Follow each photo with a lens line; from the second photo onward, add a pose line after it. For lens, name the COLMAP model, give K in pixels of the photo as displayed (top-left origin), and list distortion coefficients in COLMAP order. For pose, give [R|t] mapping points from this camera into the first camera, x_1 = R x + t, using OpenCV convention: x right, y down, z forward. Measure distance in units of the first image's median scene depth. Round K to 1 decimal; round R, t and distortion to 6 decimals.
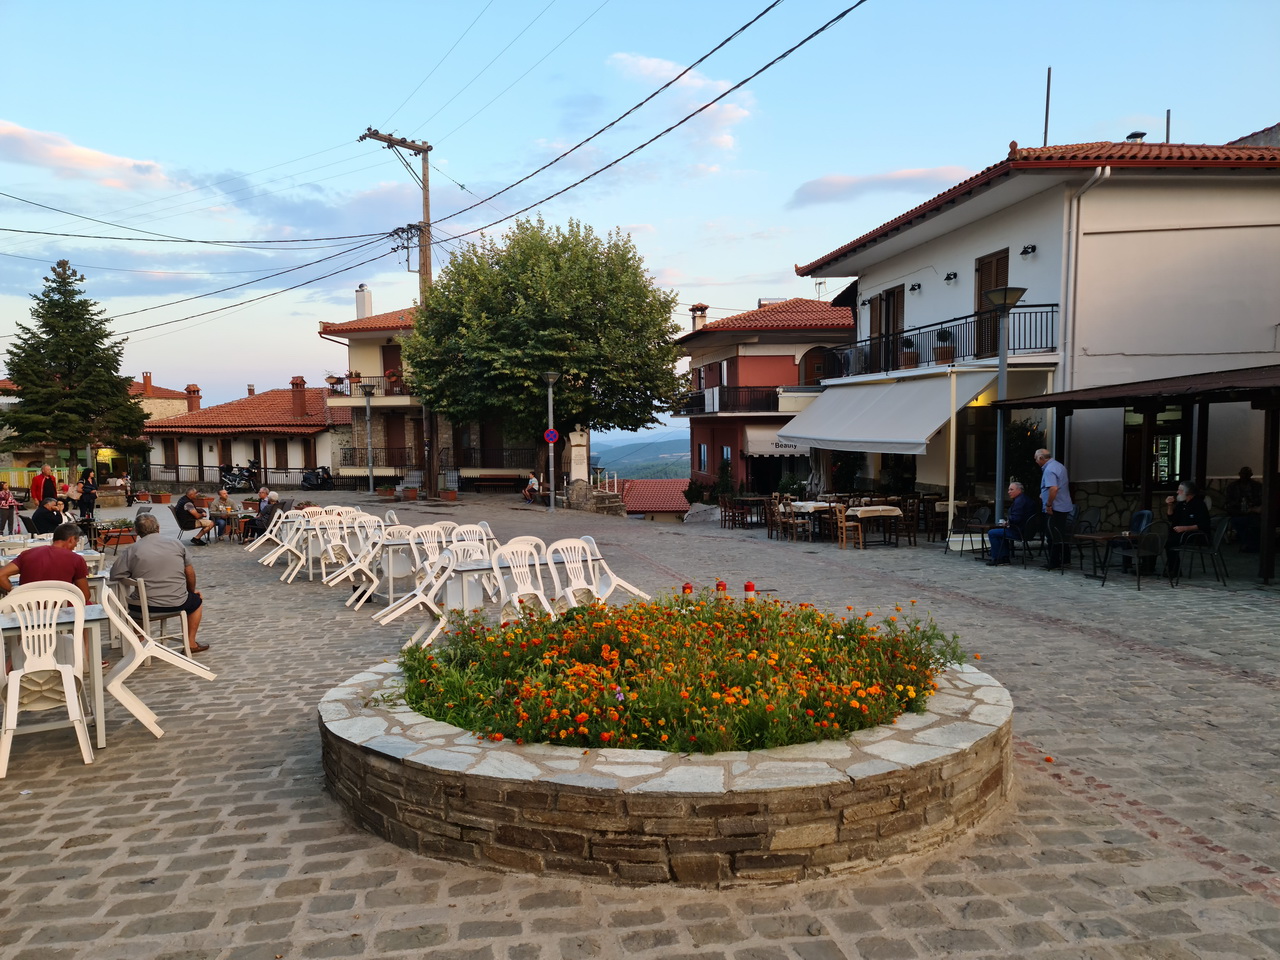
lens RADIAL K [[998.5, 0, 640.0], [0, 998.5, 480.0], [0, 0, 1]] dist [-0.001842, -0.000668]
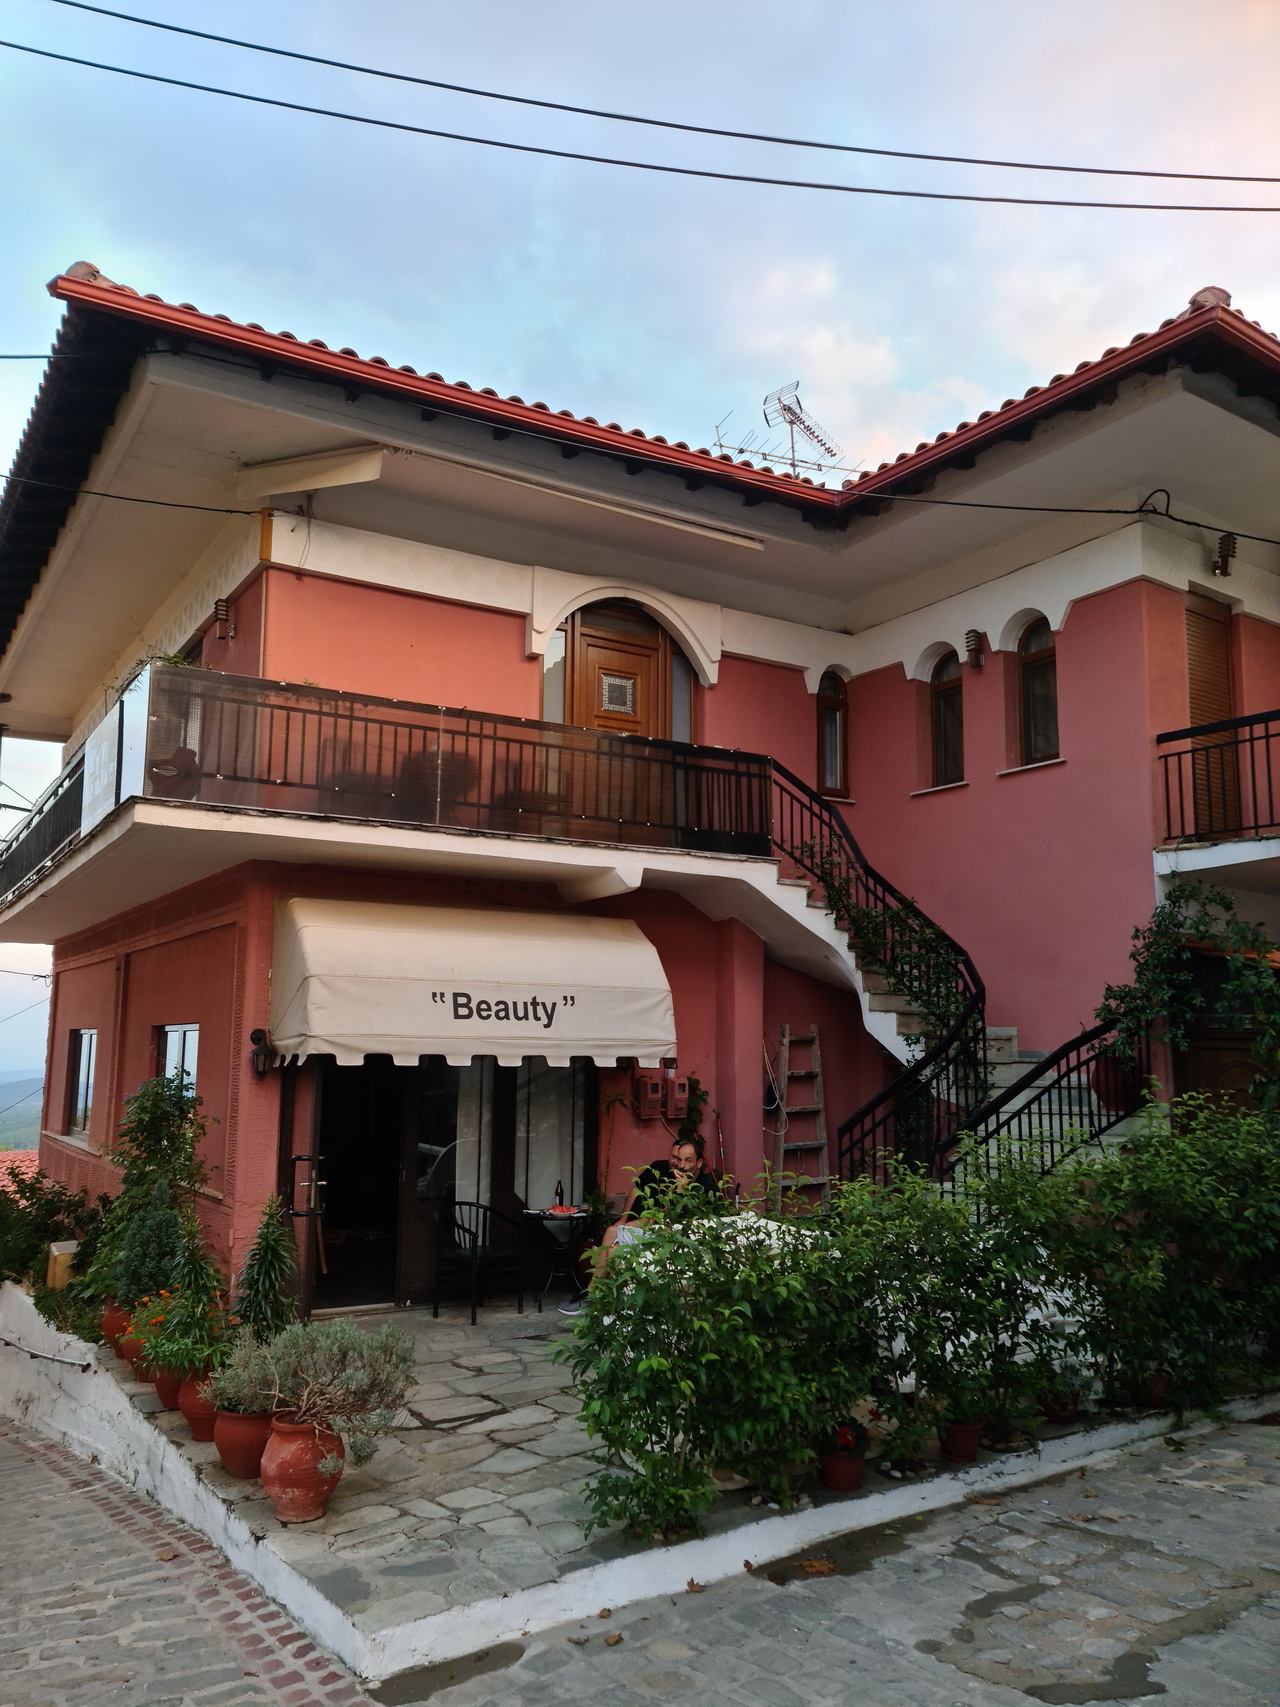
lens RADIAL K [[1331.6, 0, 640.0], [0, 1331.6, 853.5], [0, 0, 1]] dist [-0.001842, -0.000668]
pose [[0.919017, 0.076188, 0.386786, 0.067952], [0.005157, 0.978739, -0.205044, -0.010911], [-0.394185, 0.190433, 0.899085, 0.742898]]
